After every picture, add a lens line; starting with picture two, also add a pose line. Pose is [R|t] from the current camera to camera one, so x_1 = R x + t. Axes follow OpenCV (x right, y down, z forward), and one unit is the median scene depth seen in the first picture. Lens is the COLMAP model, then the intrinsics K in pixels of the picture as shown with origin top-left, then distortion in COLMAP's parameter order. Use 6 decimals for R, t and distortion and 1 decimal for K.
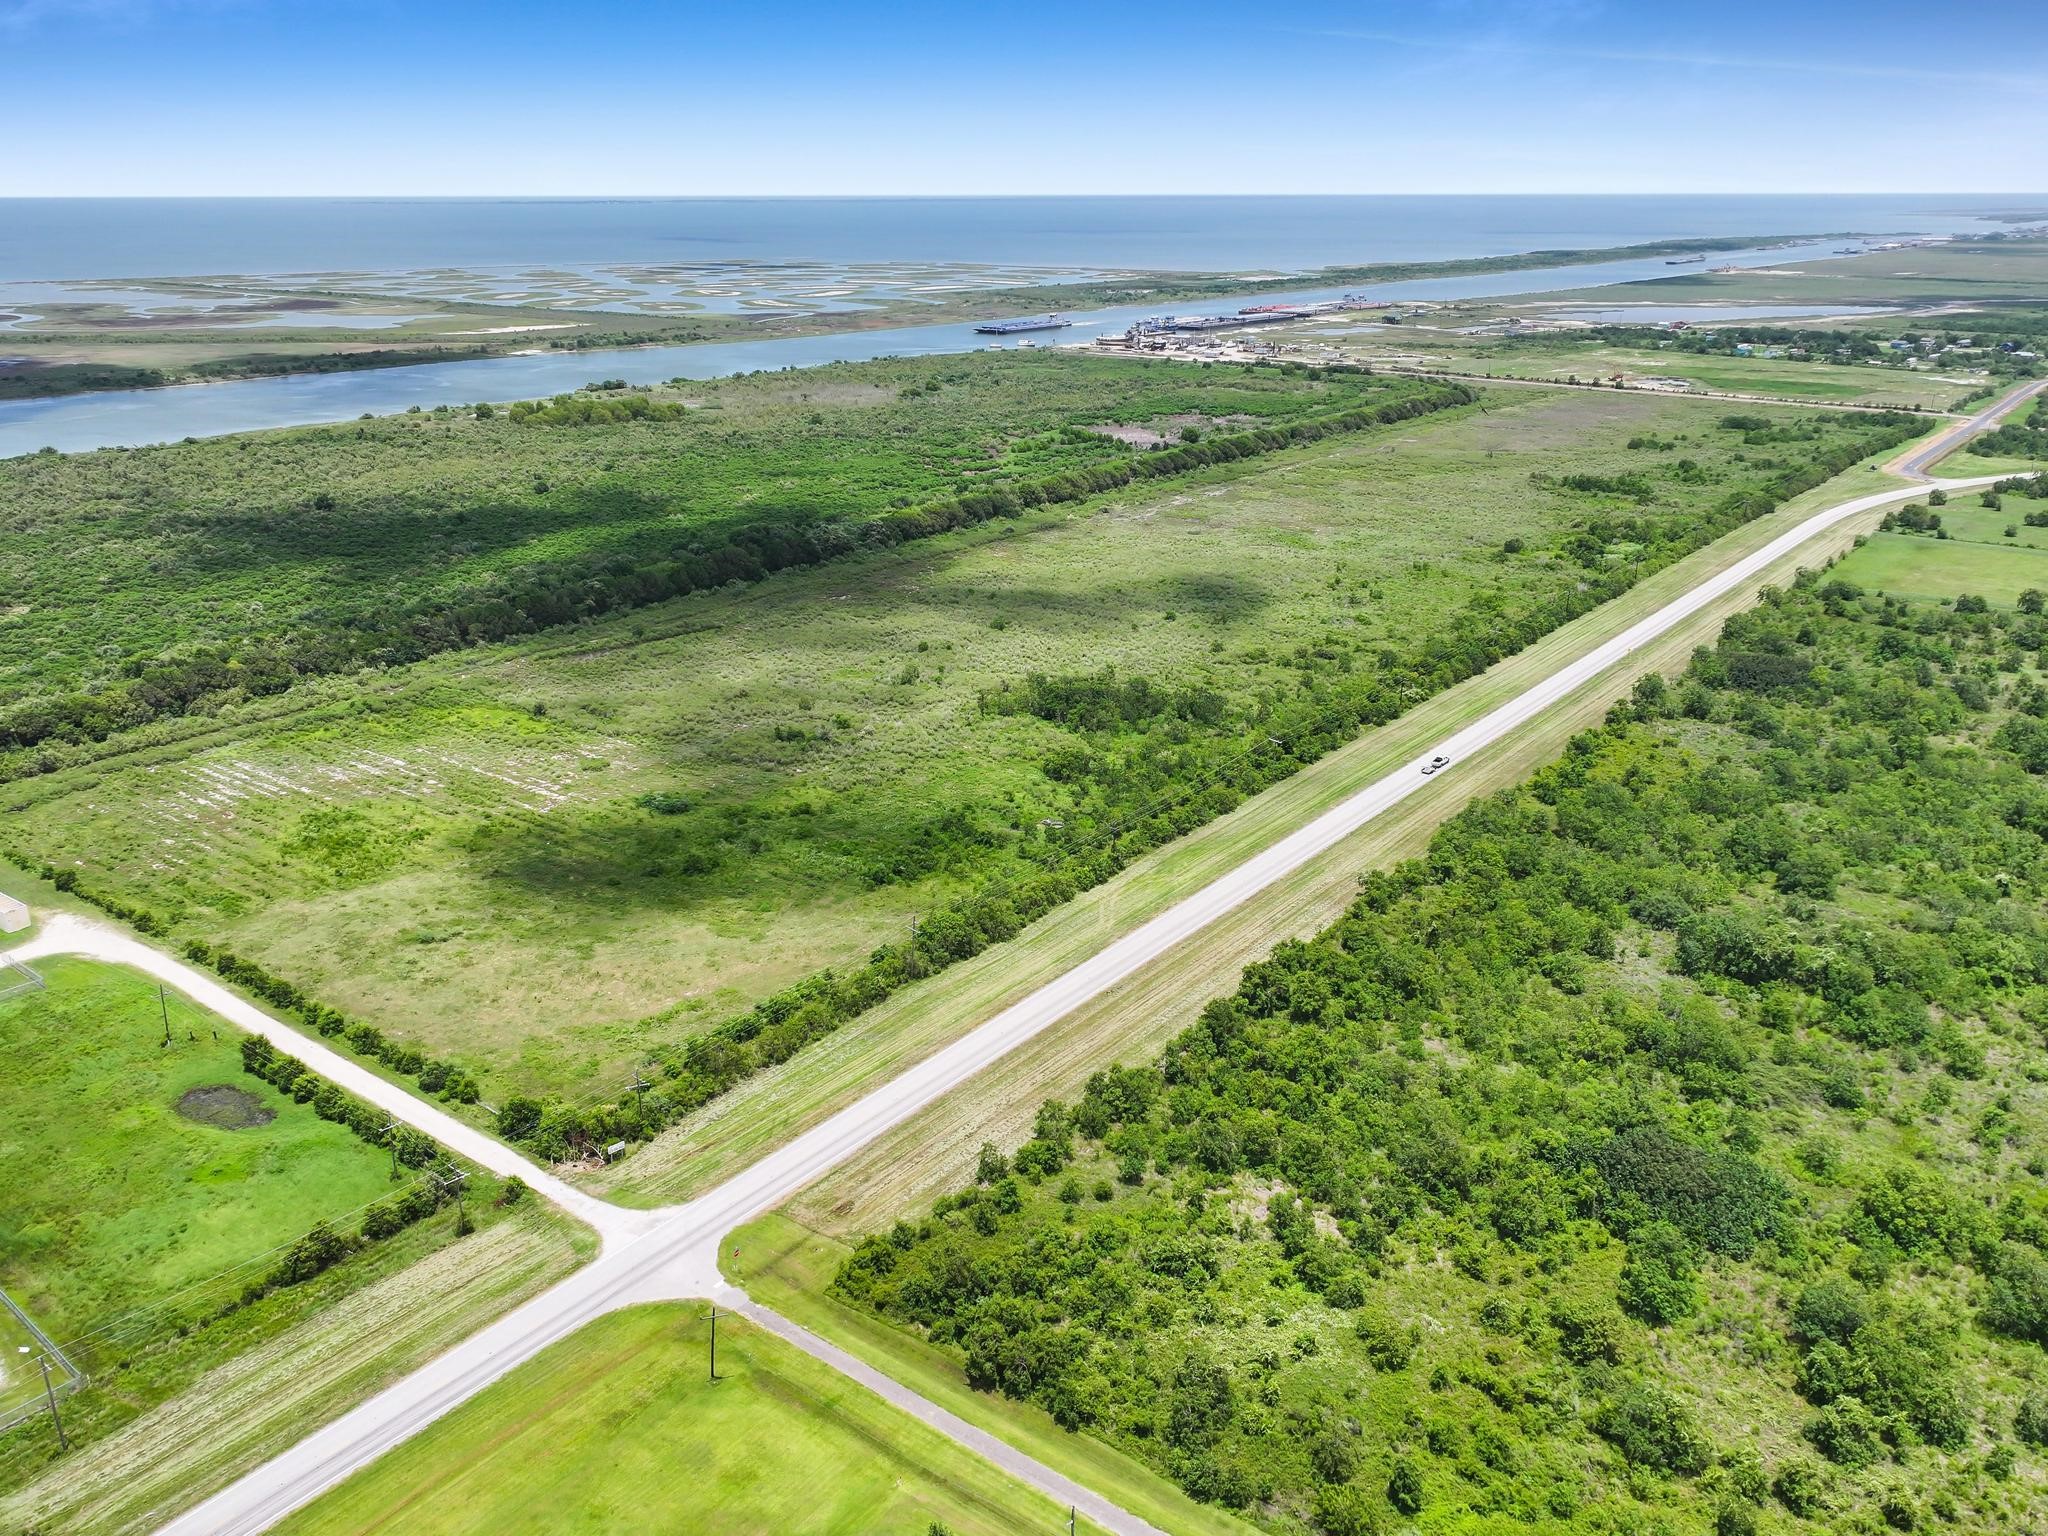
lens RADIAL K [[1642.5, 0, 1024.0], [0, 1642.5, 768.0], [0, 0, 1]] dist [0.003225, 0.003979]
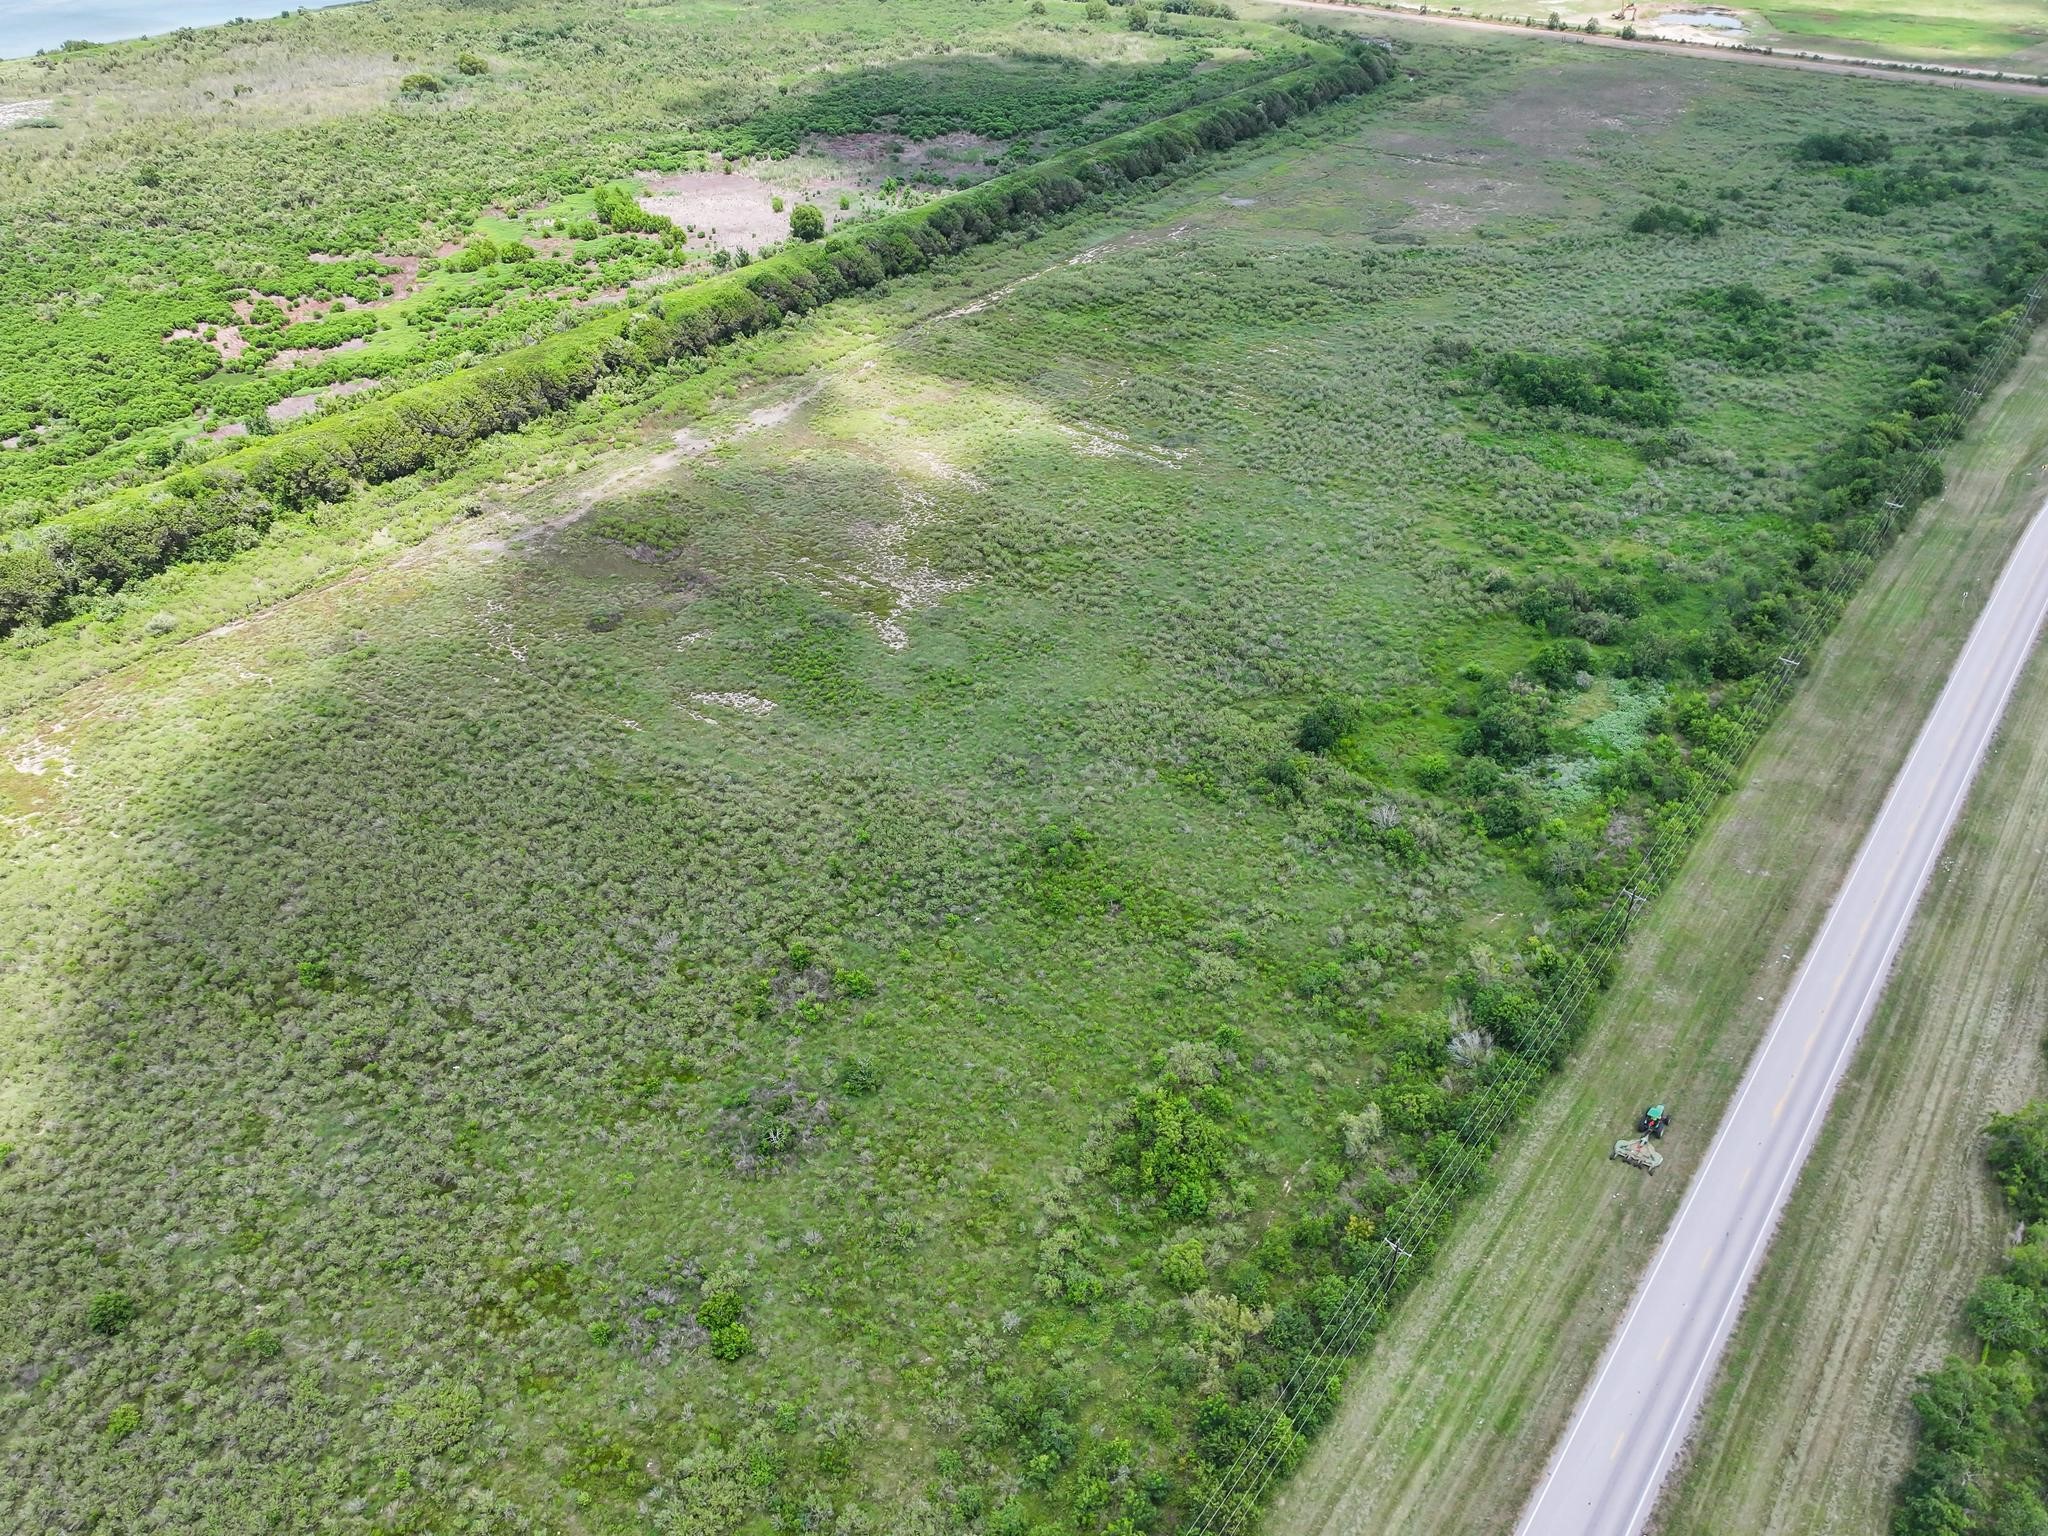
lens RADIAL K [[1642.5, 0, 1024.0], [0, 1642.5, 768.0], [0, 0, 1]] dist [0.003225, 0.003979]
pose [[0.999679, -0.019498, 0.016151, 0.182152], [0.014832, 0.967991, 0.250548, -0.188493], [-0.020520, -0.250228, 0.967969, 0.512715]]
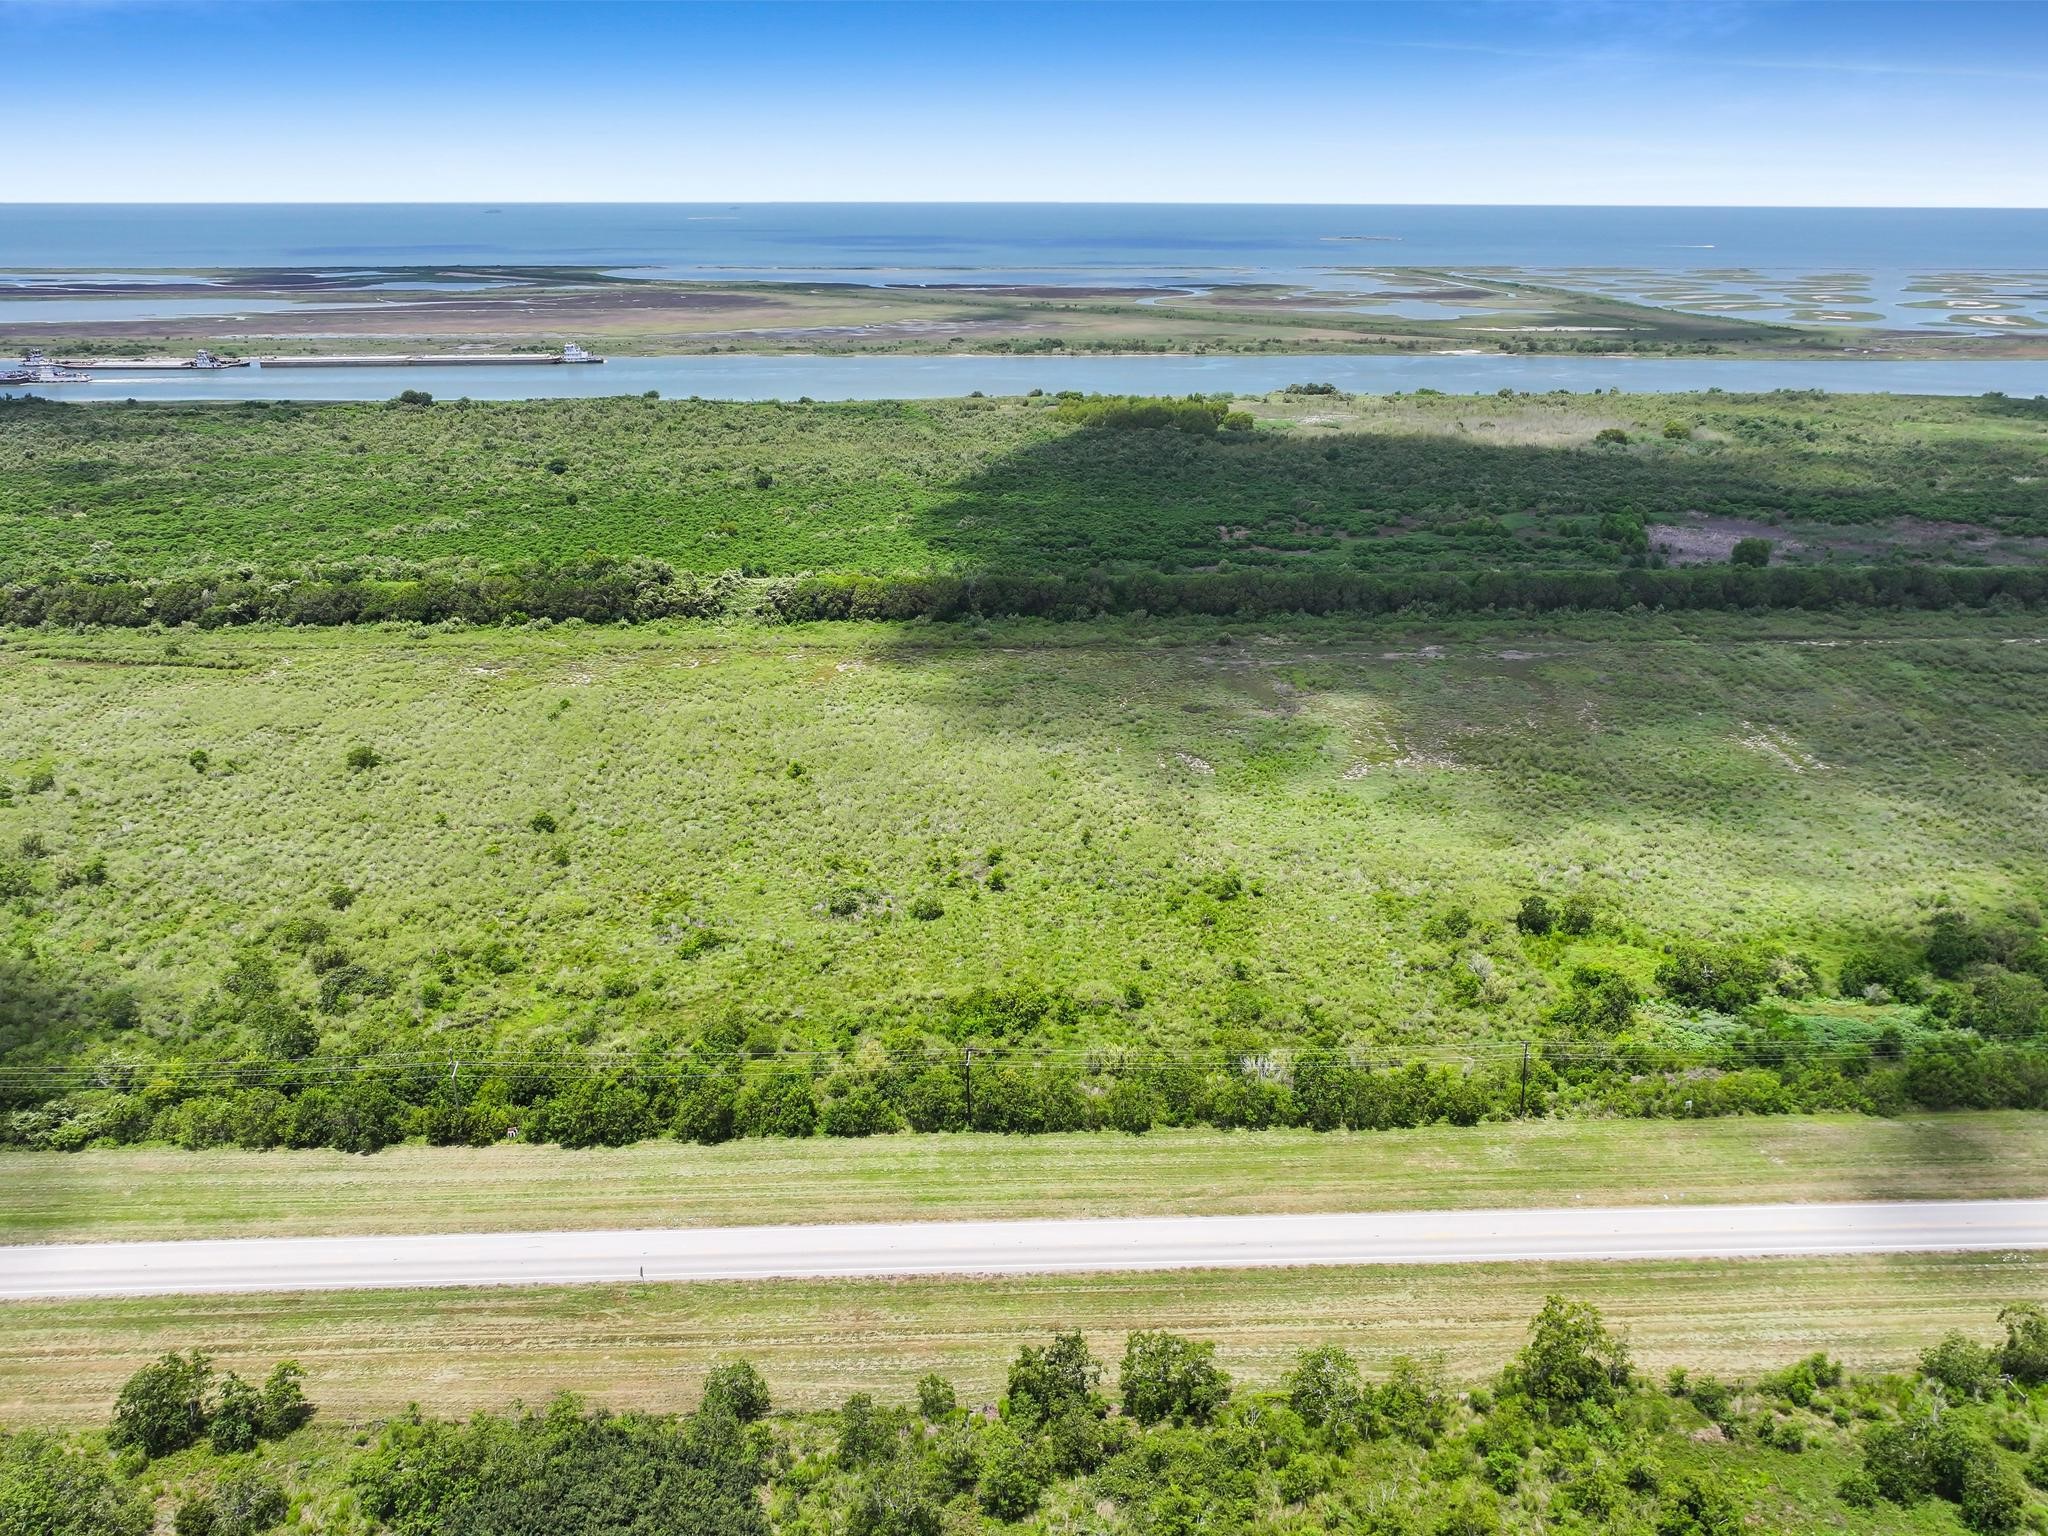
lens RADIAL K [[1642.5, 0, 1024.0], [0, 1642.5, 768.0], [0, 0, 1]] dist [0.003225, 0.003979]
pose [[0.640389, 0.256454, -0.723971, 0.415869], [-0.259229, 0.959465, 0.110572, -0.151299], [0.722982, 0.116865, 0.680911, 0.523032]]
